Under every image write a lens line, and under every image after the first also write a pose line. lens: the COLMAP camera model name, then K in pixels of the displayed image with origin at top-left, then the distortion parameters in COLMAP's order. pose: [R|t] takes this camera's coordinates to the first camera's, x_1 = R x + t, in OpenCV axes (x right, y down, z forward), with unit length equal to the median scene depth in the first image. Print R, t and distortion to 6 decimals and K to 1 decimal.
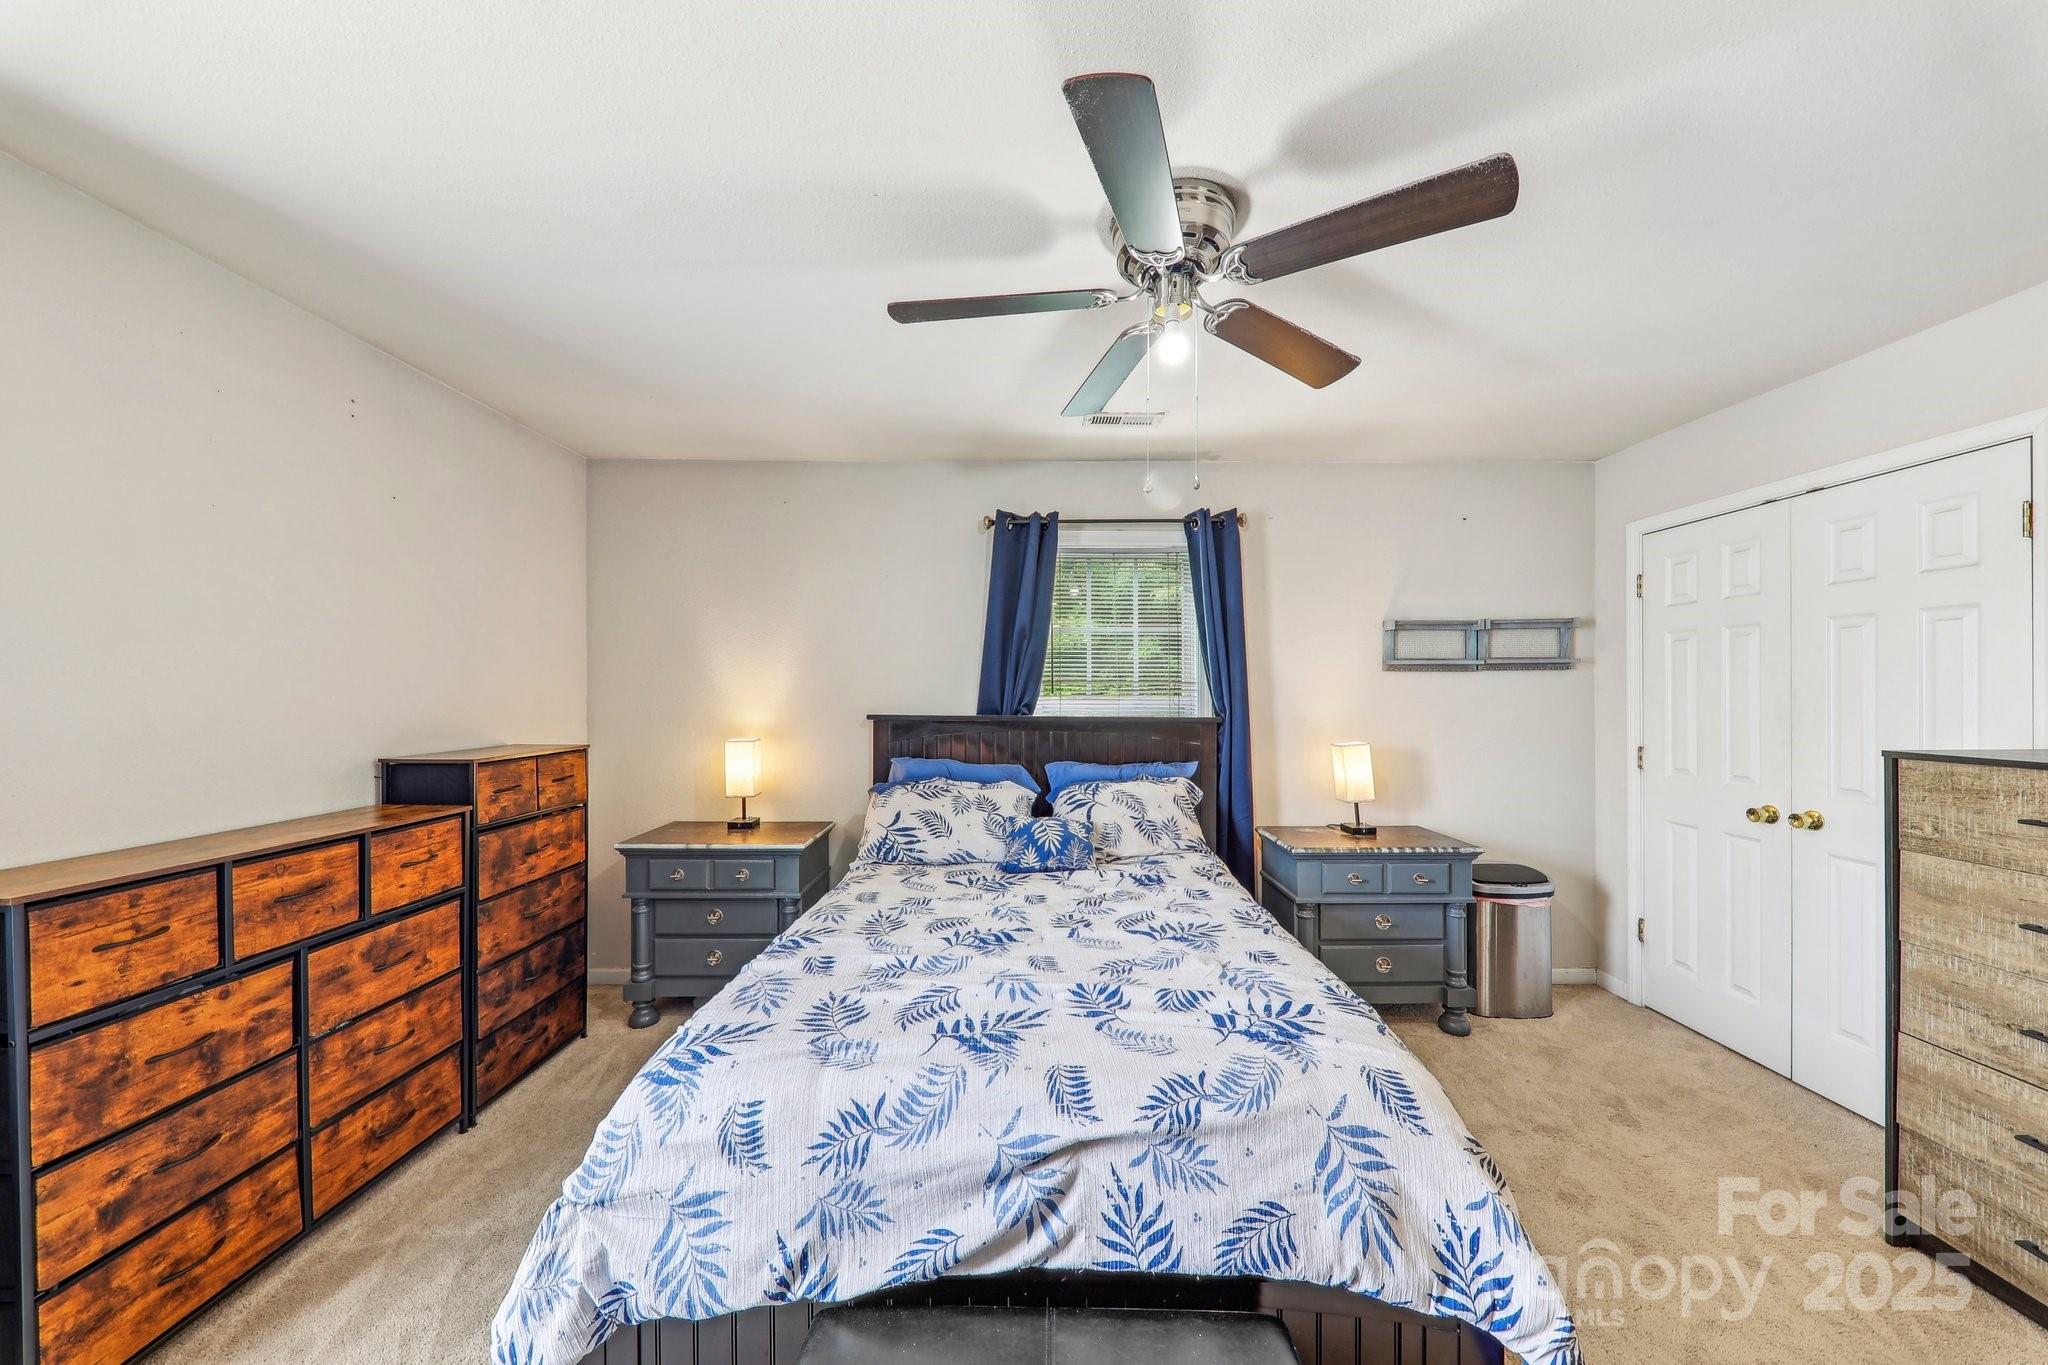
lens RADIAL K [[713.8, 0, 1021.7], [0, 713.8, 687.2], [0, 0, 1]] dist [0.012109, -0.007689]
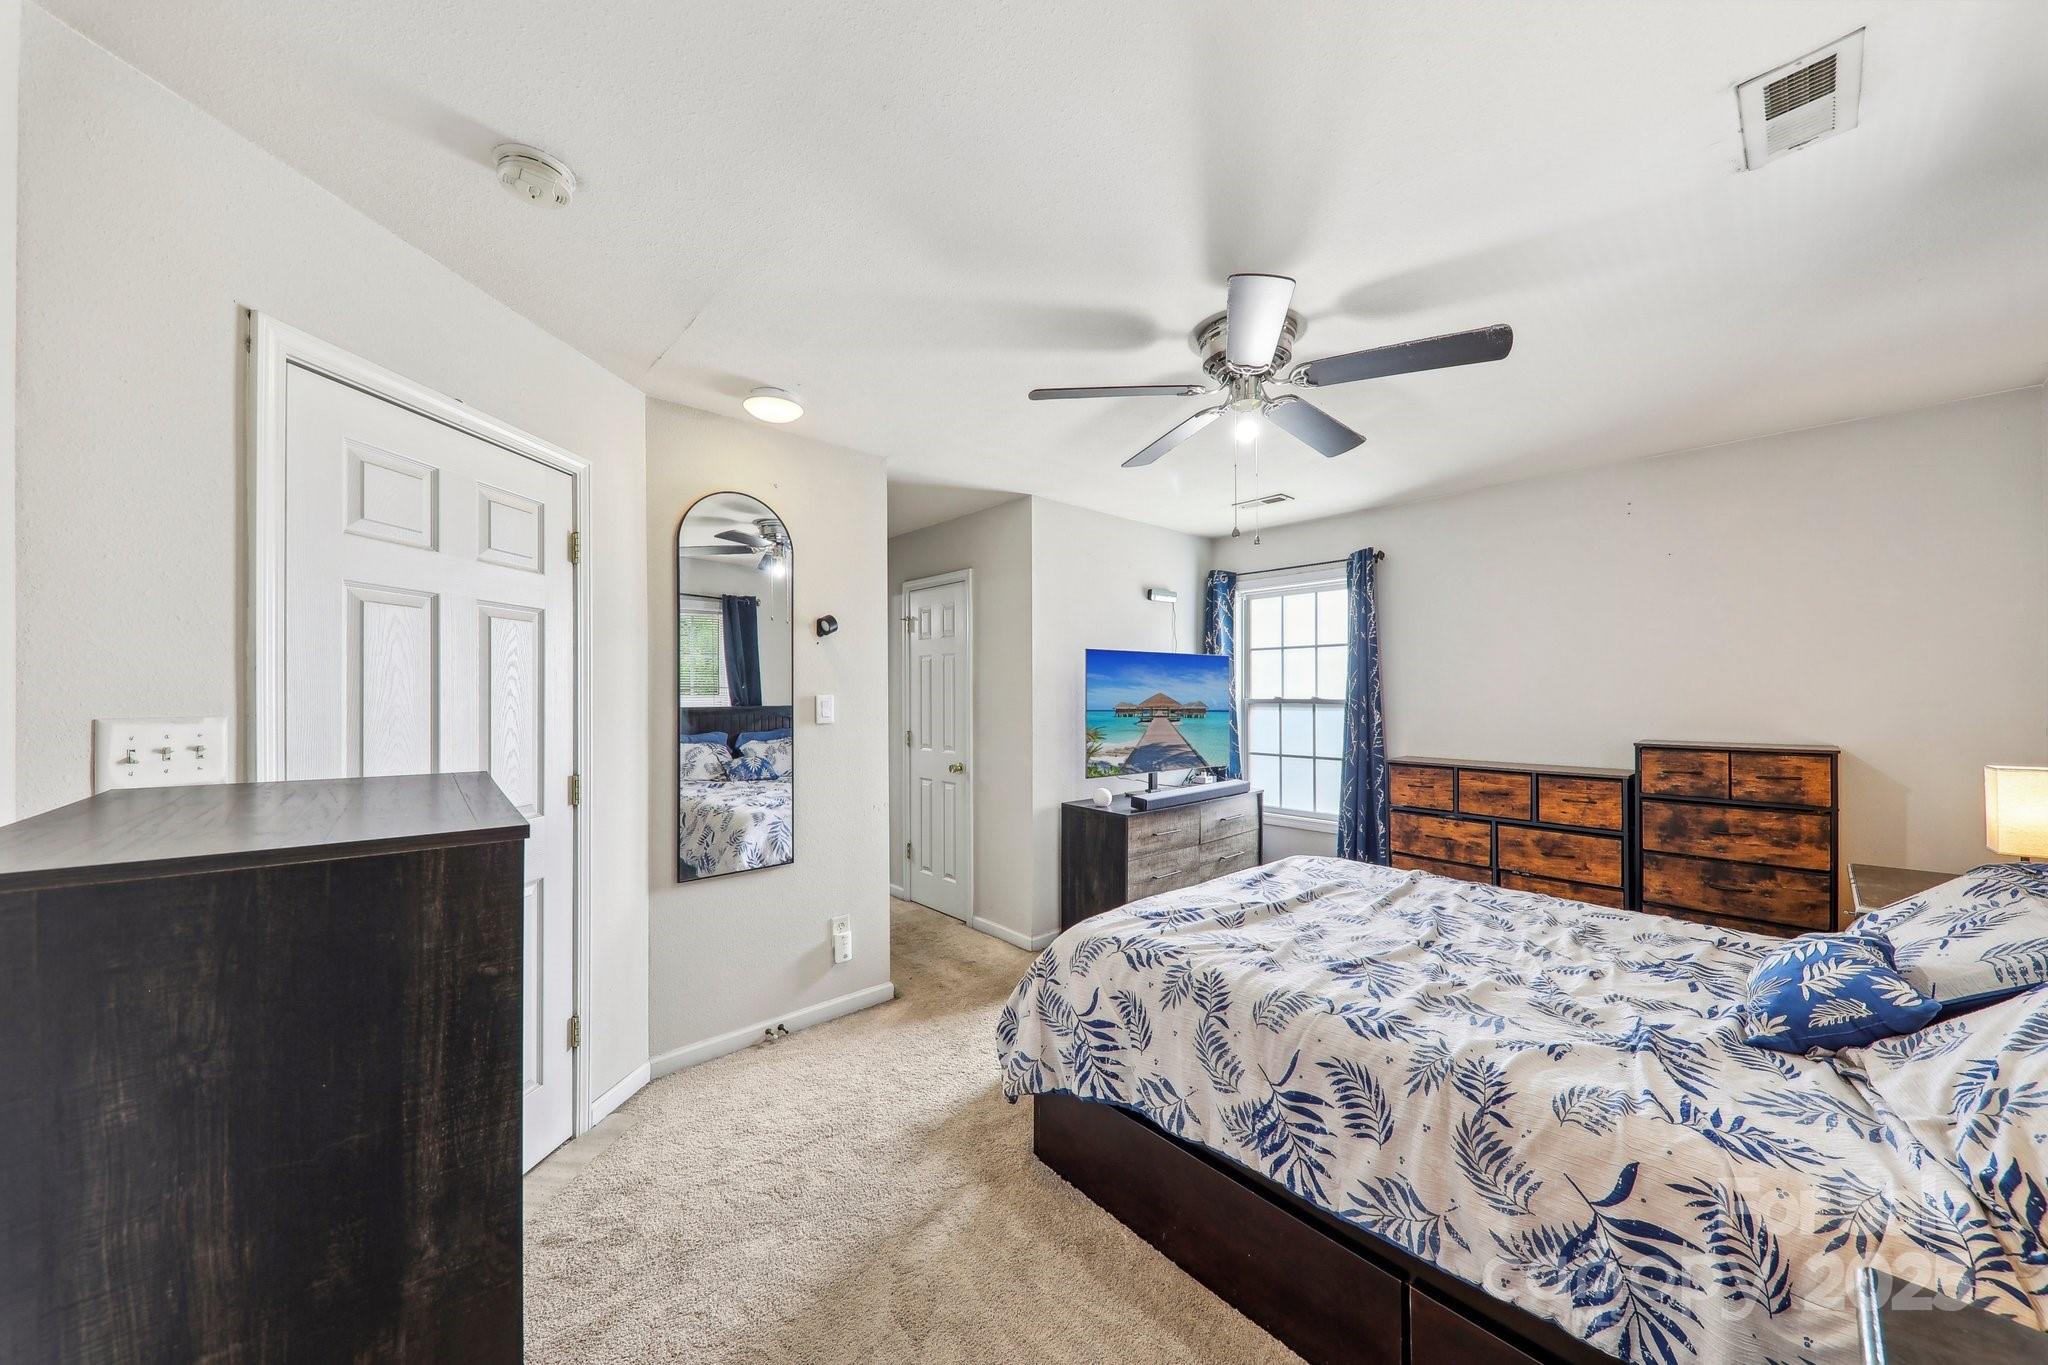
lens RADIAL K [[698.7, 0, 1024.0], [0, 698.7, 689.2], [0, 0, 1]] dist [0.010205, -0.000036]
pose [[-0.749332, -0.004259, -0.662181, 1.011496], [0.005339, 0.999908, -0.012473, 0.008476], [0.662173, -0.012882, -0.749240, 1.250504]]
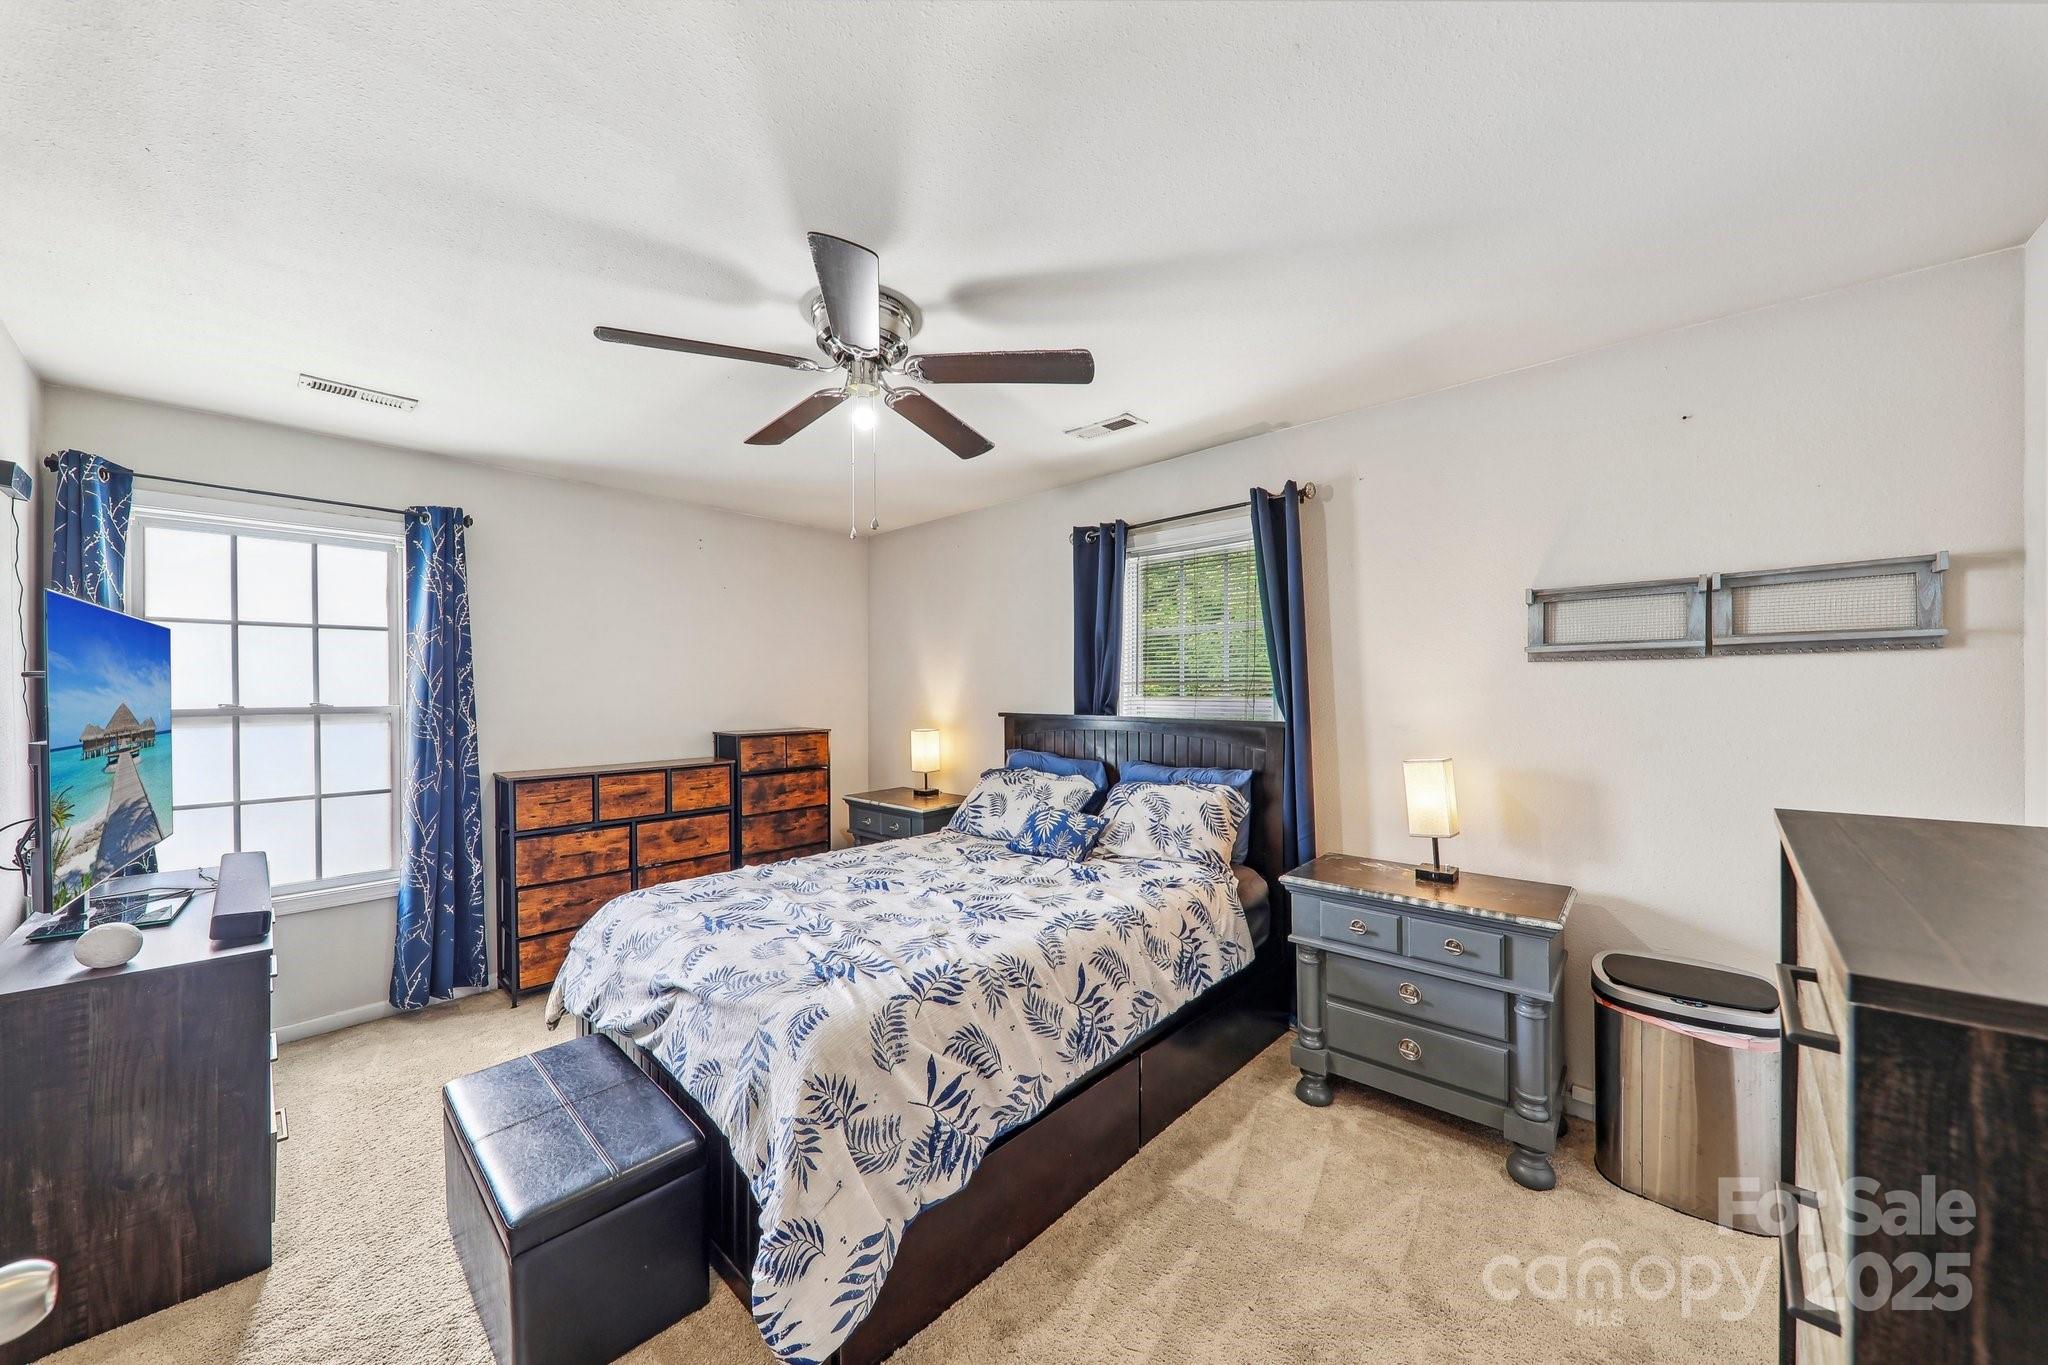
lens RADIAL K [[713.8, 0, 1021.7], [0, 713.8, 687.2], [0, 0, 1]] dist [0.012109, -0.007689]
pose [[0.730799, -0.007901, -0.682547, 0.935664], [0.011191, 0.999937, 0.000408, -0.005956], [0.682501, -0.007937, 0.730841, 0.205680]]
